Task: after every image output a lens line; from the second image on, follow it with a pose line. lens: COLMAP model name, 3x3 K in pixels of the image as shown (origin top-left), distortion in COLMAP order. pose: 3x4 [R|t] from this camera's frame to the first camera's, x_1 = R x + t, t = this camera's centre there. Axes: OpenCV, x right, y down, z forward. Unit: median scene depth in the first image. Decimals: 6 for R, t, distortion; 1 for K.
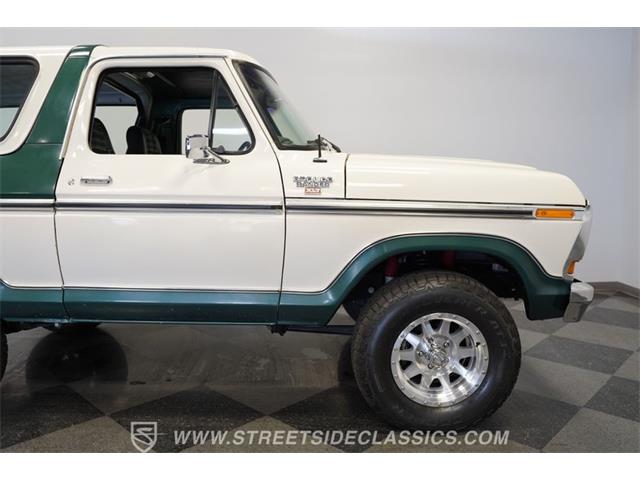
lens RADIAL K [[556.8, 0, 345.1], [0, 556.8, 232.7], [0, 0, 1]] dist [-0.049831, 0.013555]
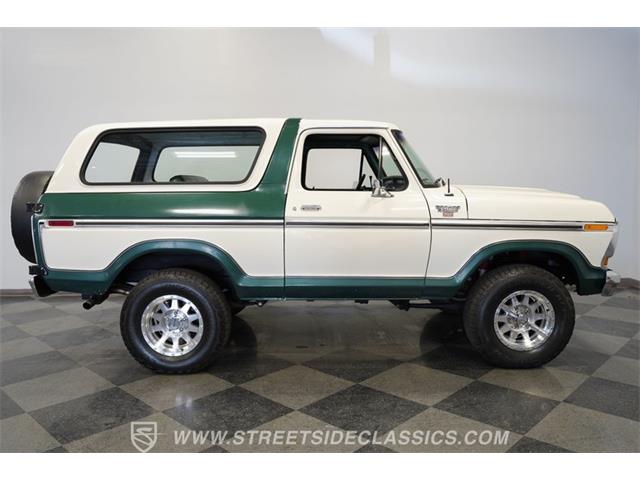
lens RADIAL K [[497.3, 0, 404.6], [0, 497.3, 237.3], [0, 0, 1]] dist [-0.024681, -0.006236]
pose [[0.999323, -0.006145, 0.036268, -0.221234], [0.006252, 0.999976, -0.002856, -0.005283], [-0.036250, 0.003081, 0.999338, -0.401679]]
